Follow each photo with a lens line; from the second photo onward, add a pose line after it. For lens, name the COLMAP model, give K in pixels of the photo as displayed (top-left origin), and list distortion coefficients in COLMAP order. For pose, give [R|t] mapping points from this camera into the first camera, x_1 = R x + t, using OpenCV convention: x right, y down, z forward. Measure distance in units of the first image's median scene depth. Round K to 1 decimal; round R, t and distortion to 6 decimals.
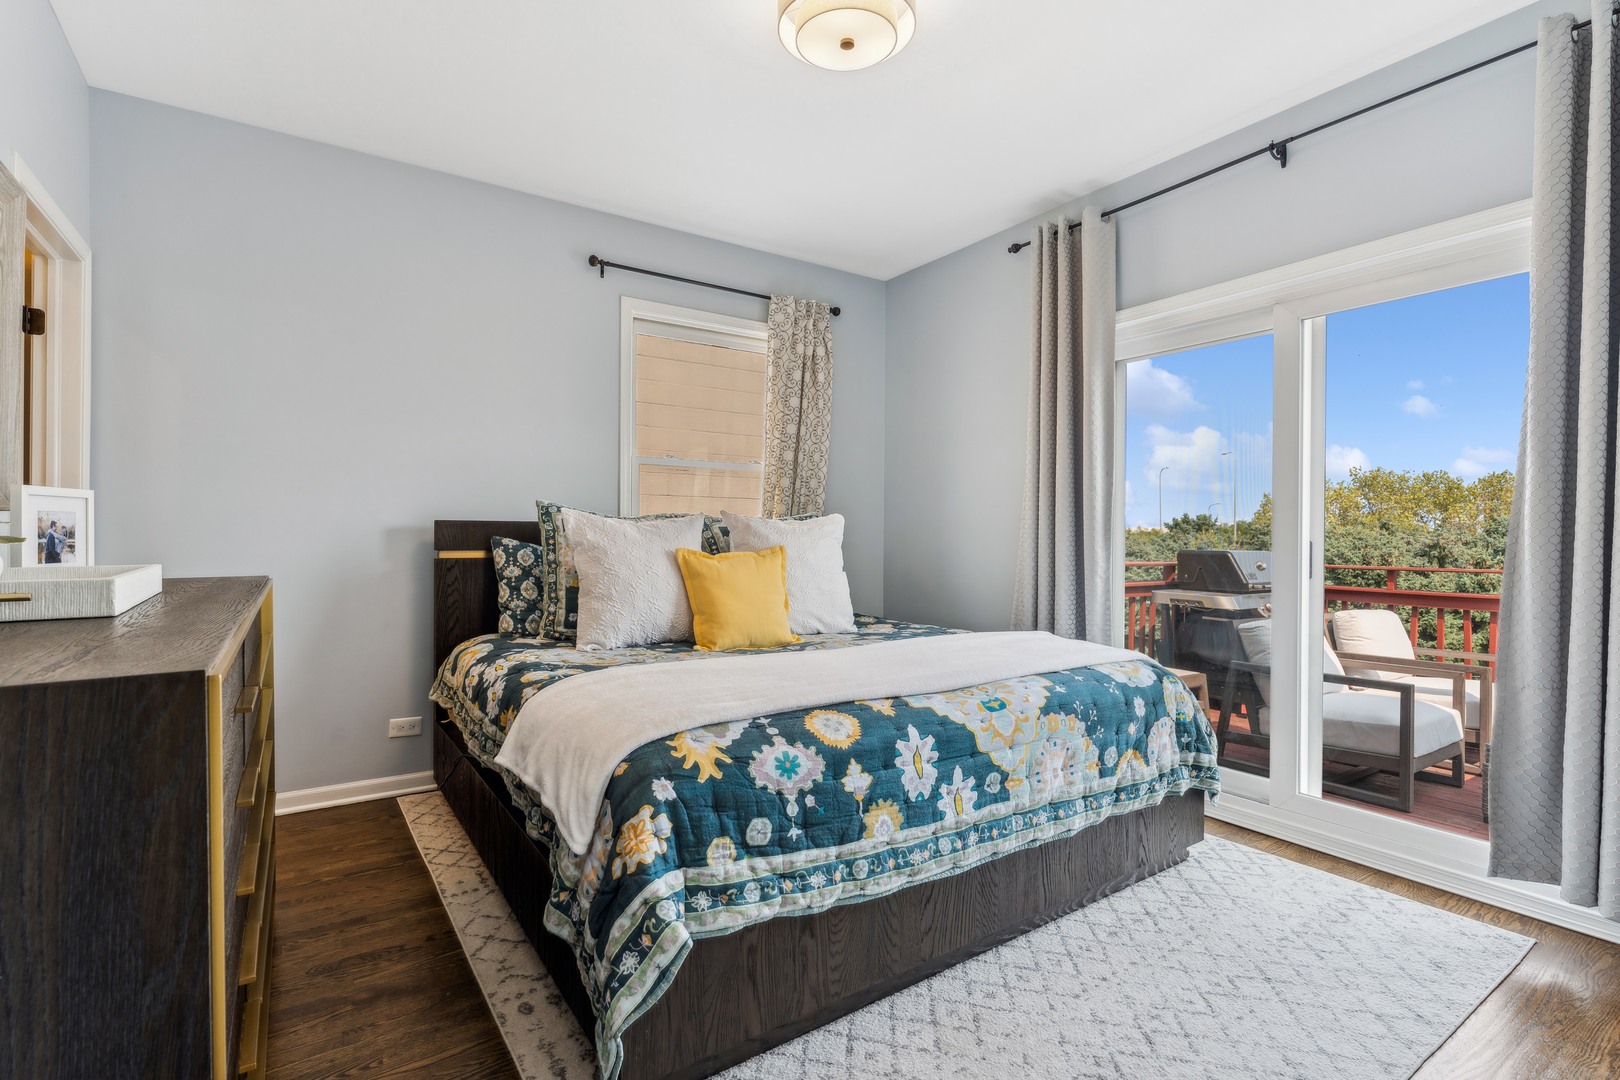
lens RADIAL K [[753.8, 0, 811.9], [0, 753.8, 536.7], [0, 0, 1]] dist [-0.007125, 0.002542]
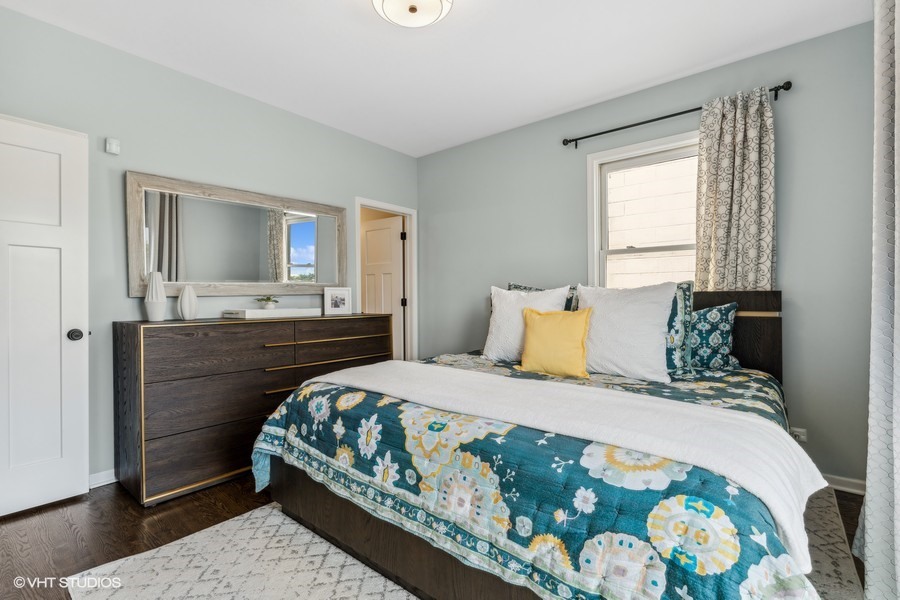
lens RADIAL K [[418.8, 0, 451.0], [0, 418.8, 300.2], [0, 0, 1]] dist [-0.007125, 0.002542]
pose [[0.271498, -0.000327, -0.962439, 1.038432], [-0.001061, 0.999999, -0.000639, -0.001096], [0.962438, 0.001195, 0.271498, 0.884427]]
